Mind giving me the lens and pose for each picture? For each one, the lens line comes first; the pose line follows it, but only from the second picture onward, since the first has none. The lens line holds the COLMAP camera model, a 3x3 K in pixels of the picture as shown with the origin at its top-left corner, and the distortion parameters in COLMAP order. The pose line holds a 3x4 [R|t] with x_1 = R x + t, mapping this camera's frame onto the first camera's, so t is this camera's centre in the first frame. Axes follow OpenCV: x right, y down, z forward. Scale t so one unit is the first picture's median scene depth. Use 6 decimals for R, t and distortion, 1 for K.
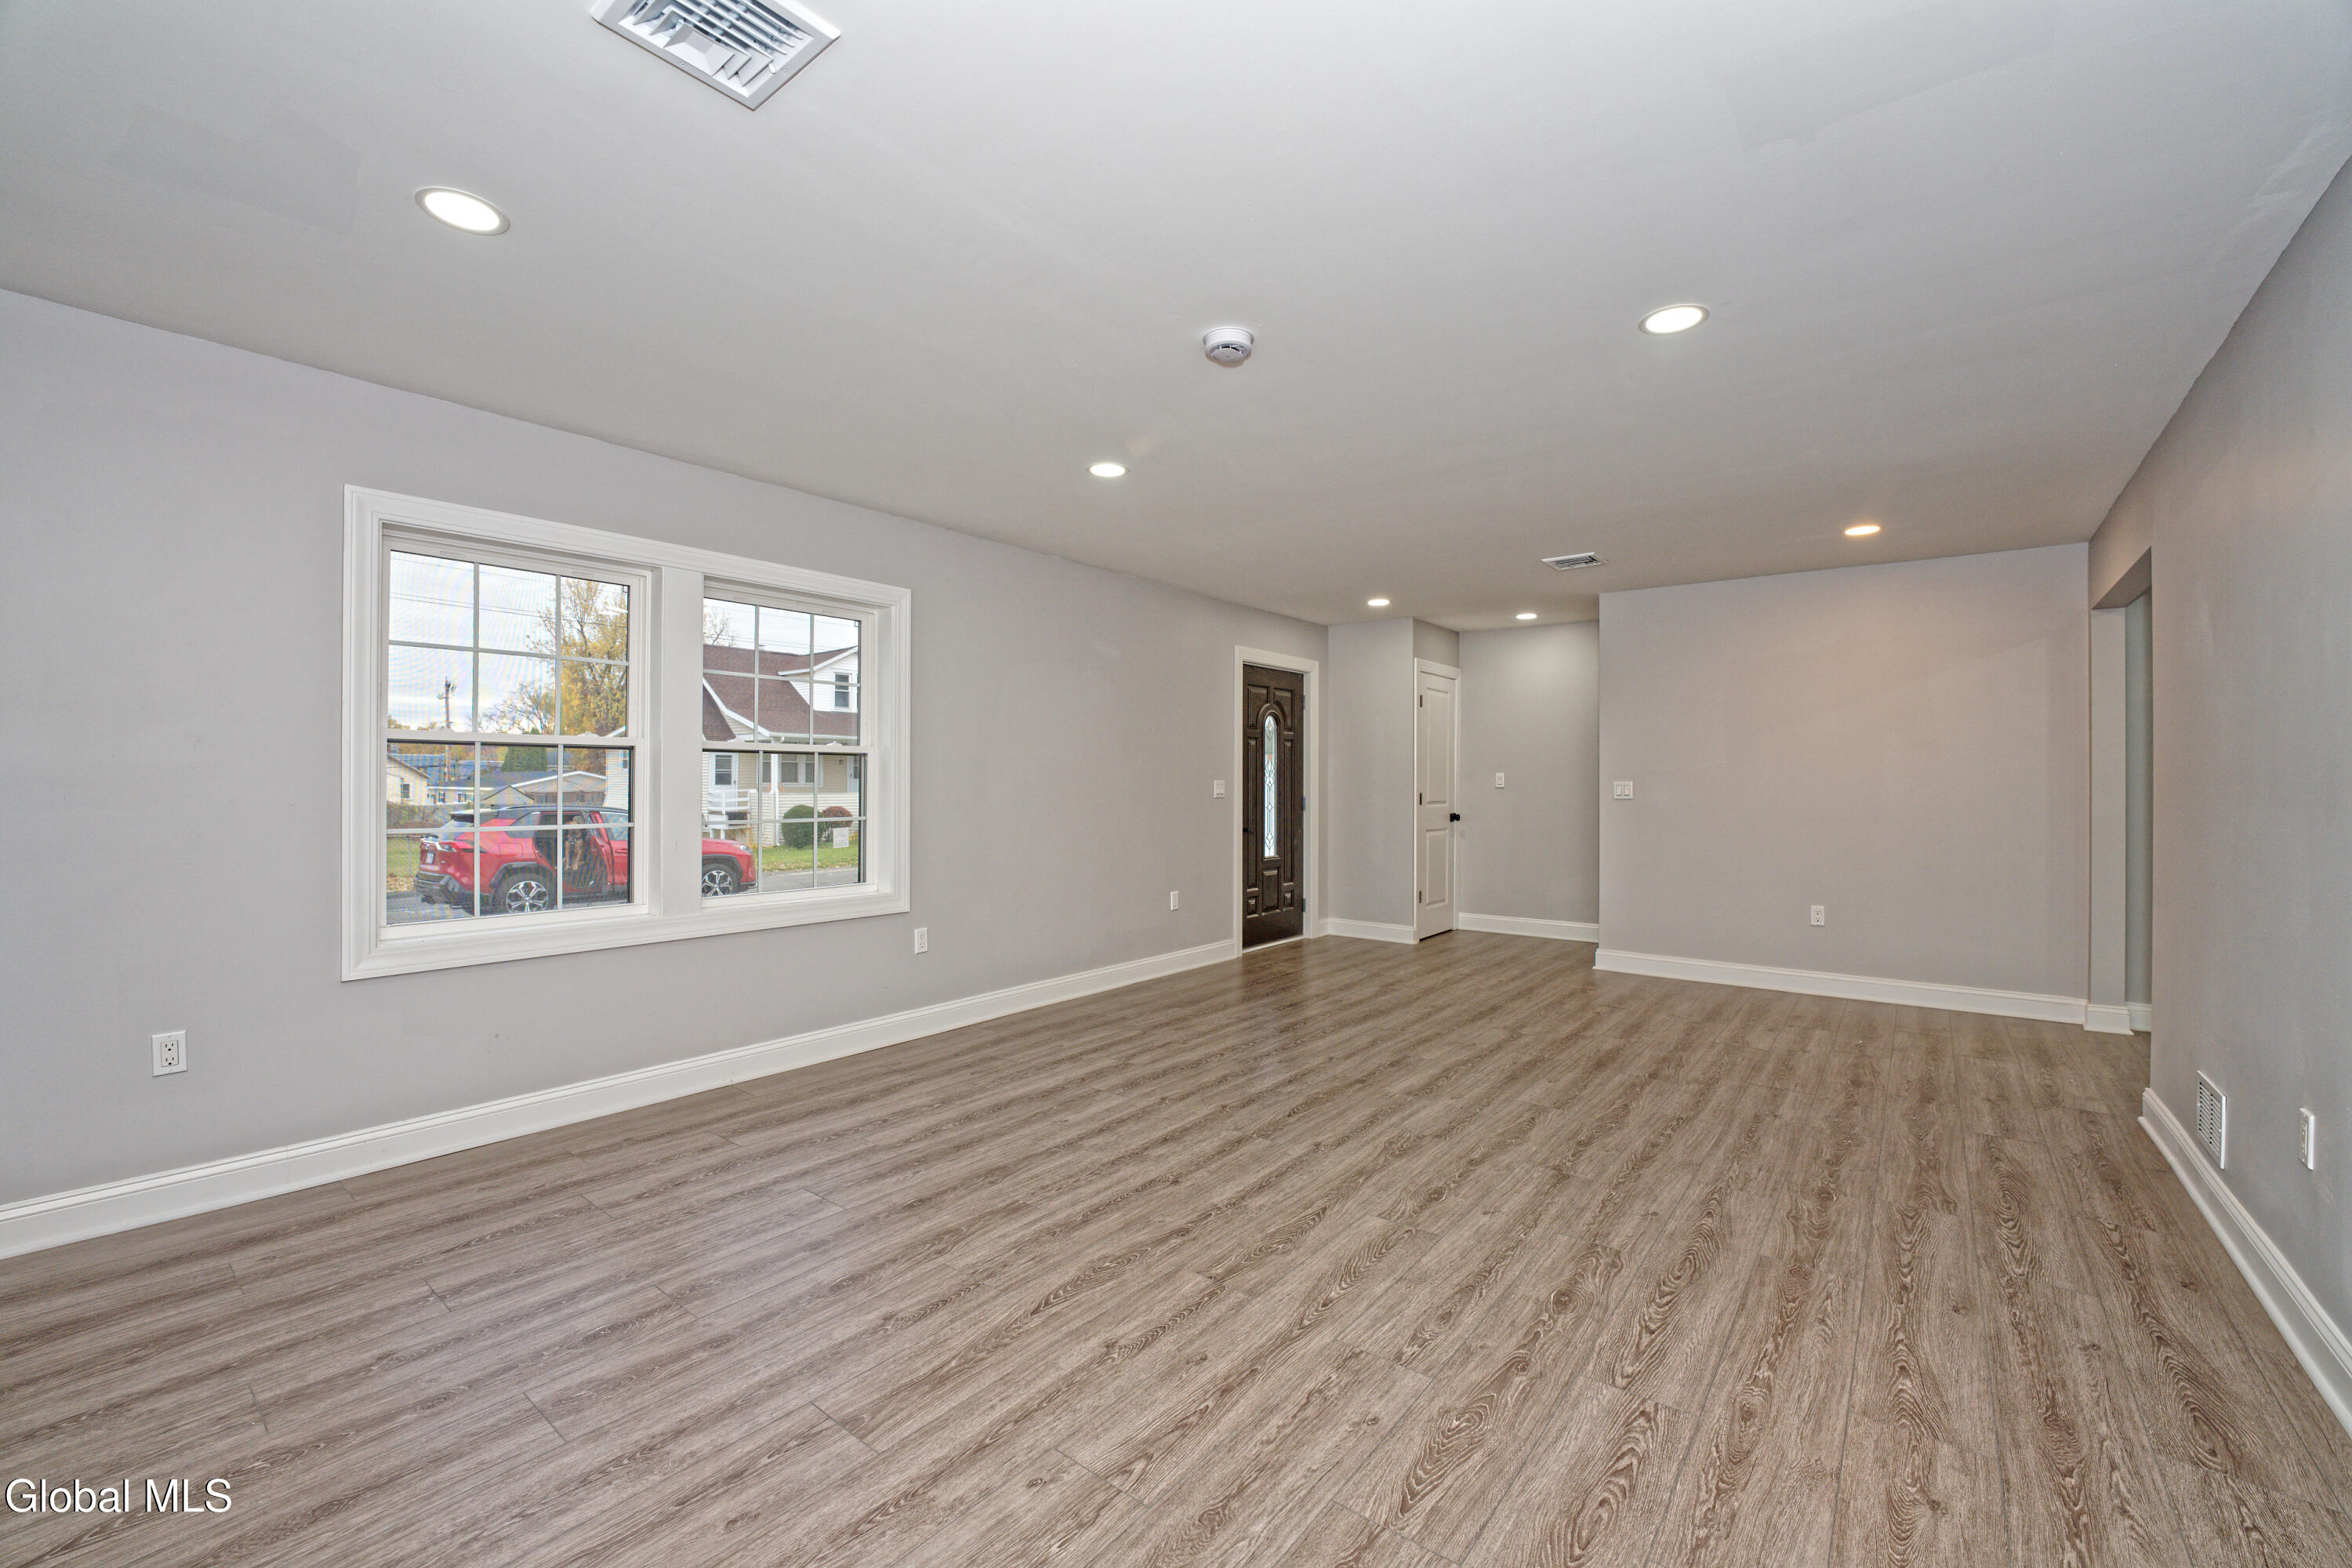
lens RADIAL K [[950.7, 0, 1182.0], [0, 950.7, 785.3], [0, 0, 1]] dist [-0.027517, 0.000052]
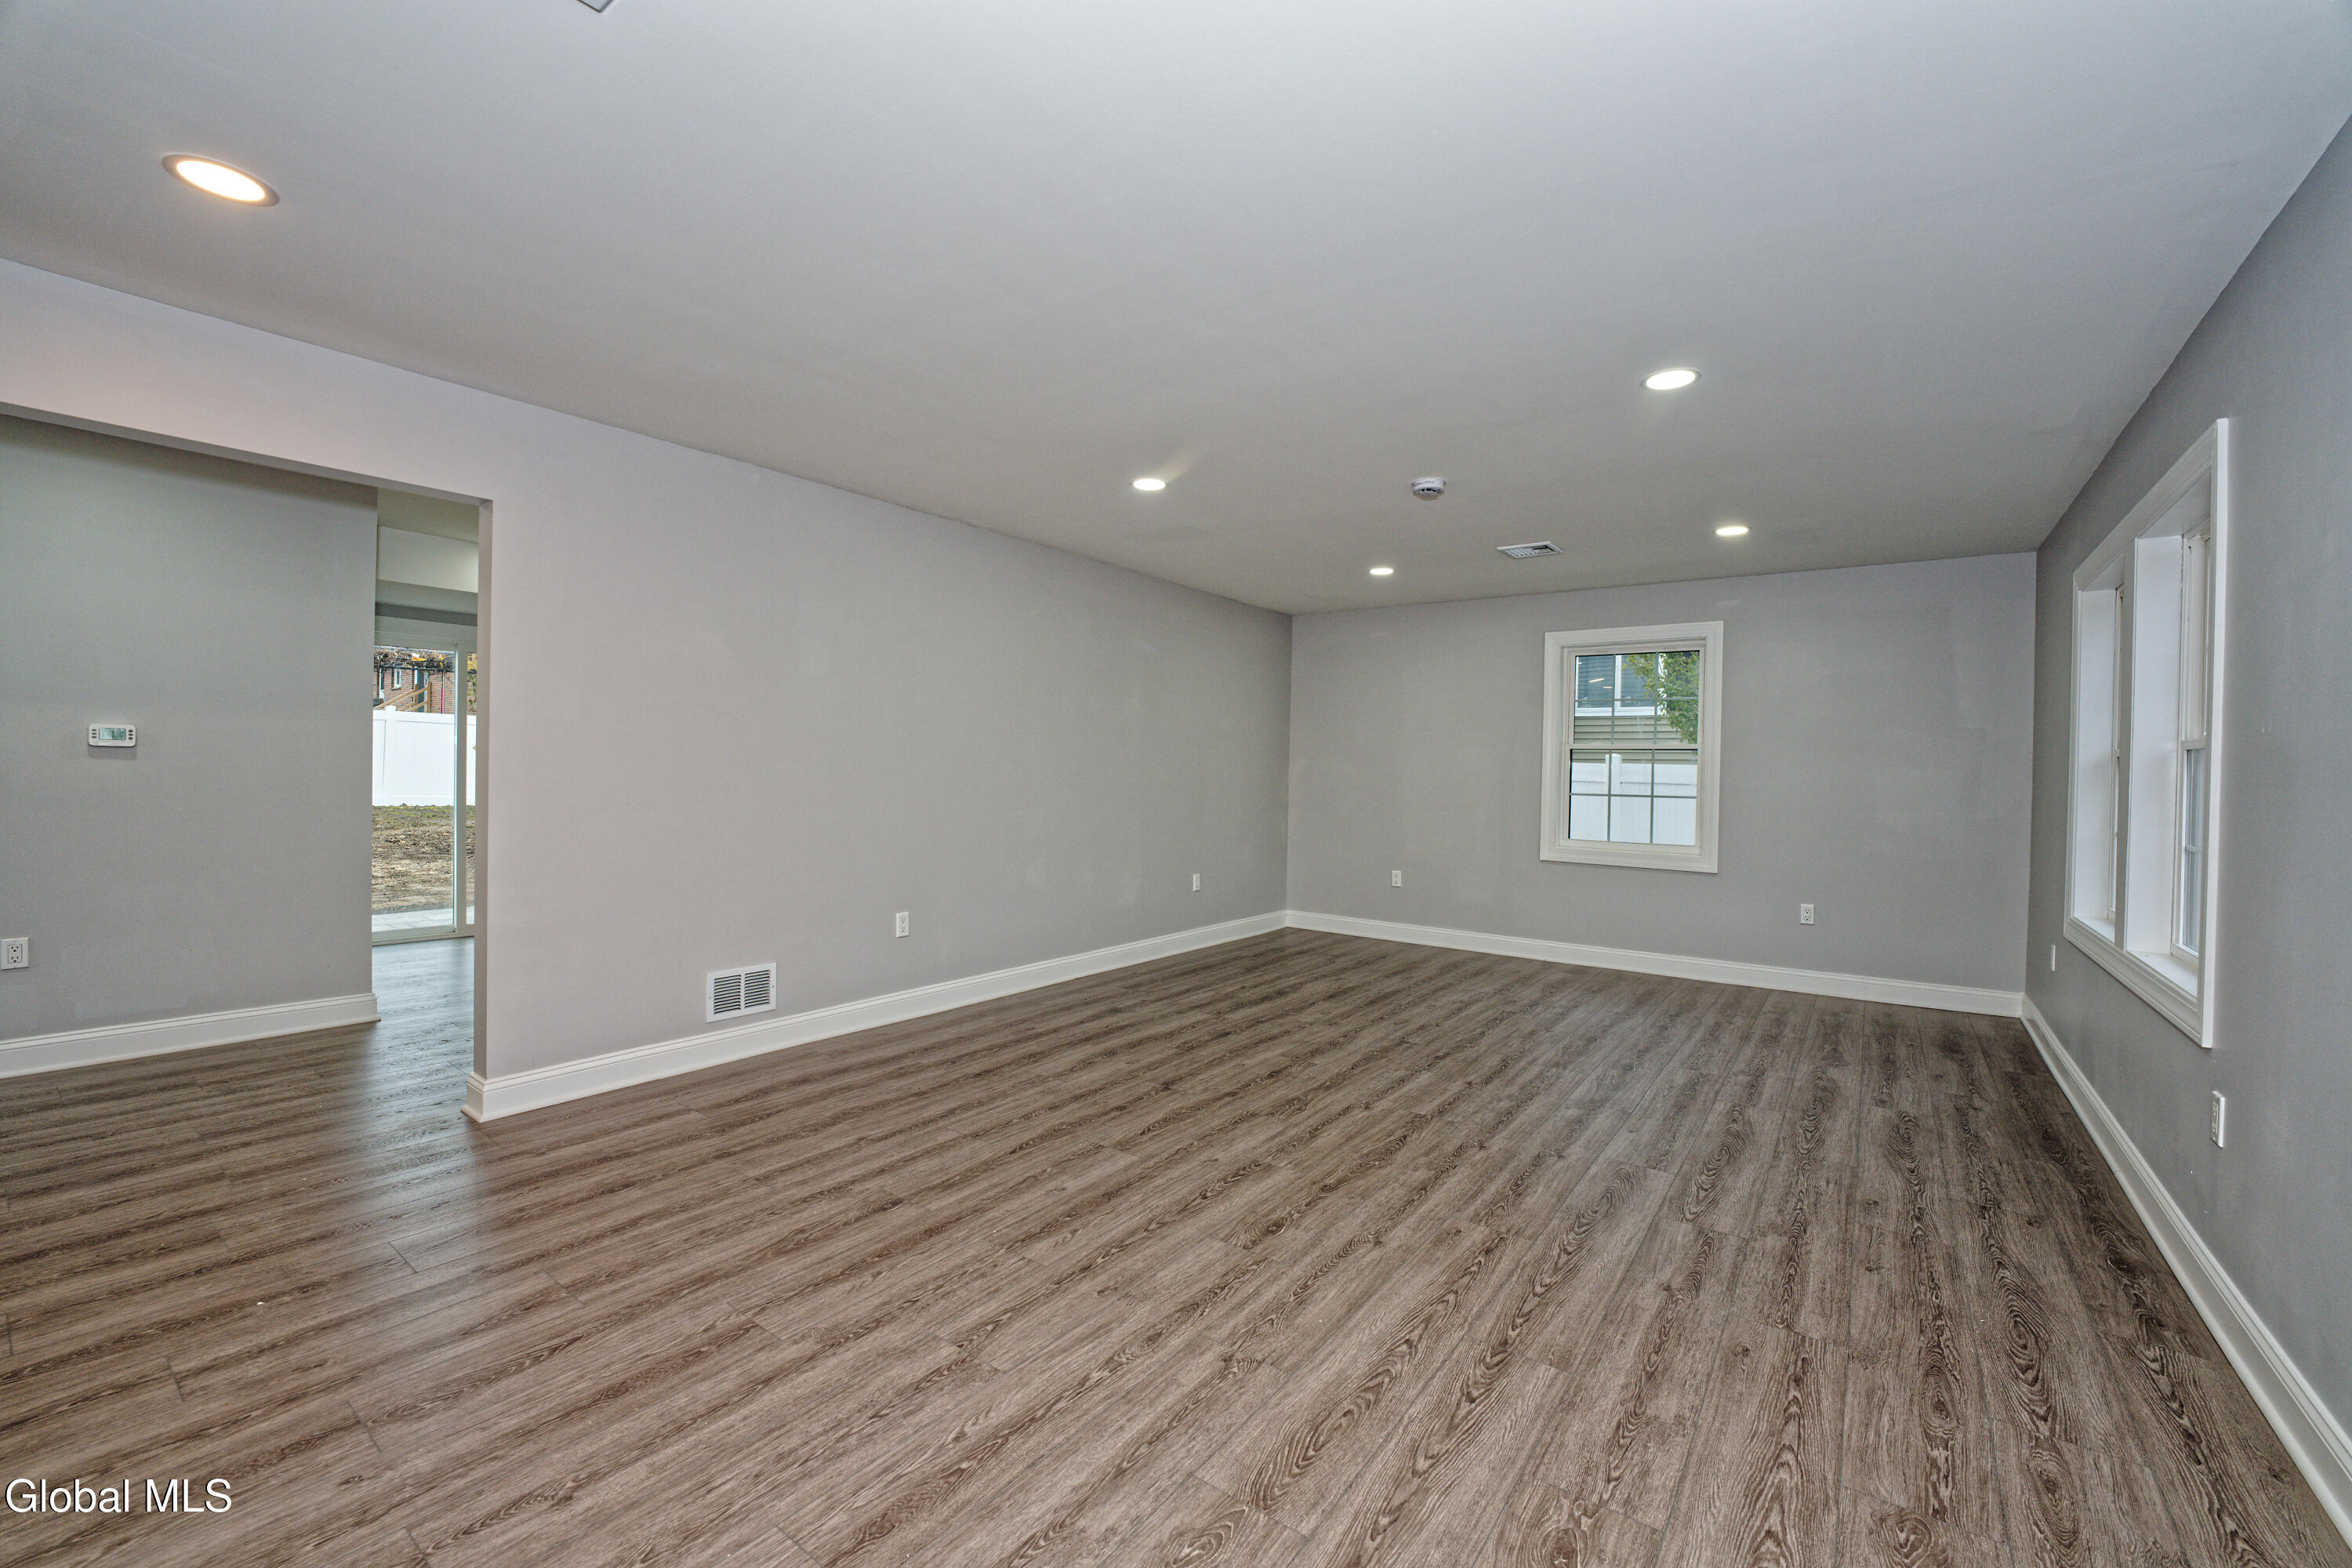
lens RADIAL K [[950.7, 0, 1182.0], [0, 950.7, 785.3], [0, 0, 1]] dist [-0.027517, 0.000052]
pose [[-0.999216, -0.021490, -0.033254, 0.399571], [-0.022158, 0.999557, 0.019862, -0.008330], [0.032812, 0.020583, -0.999250, 2.070306]]
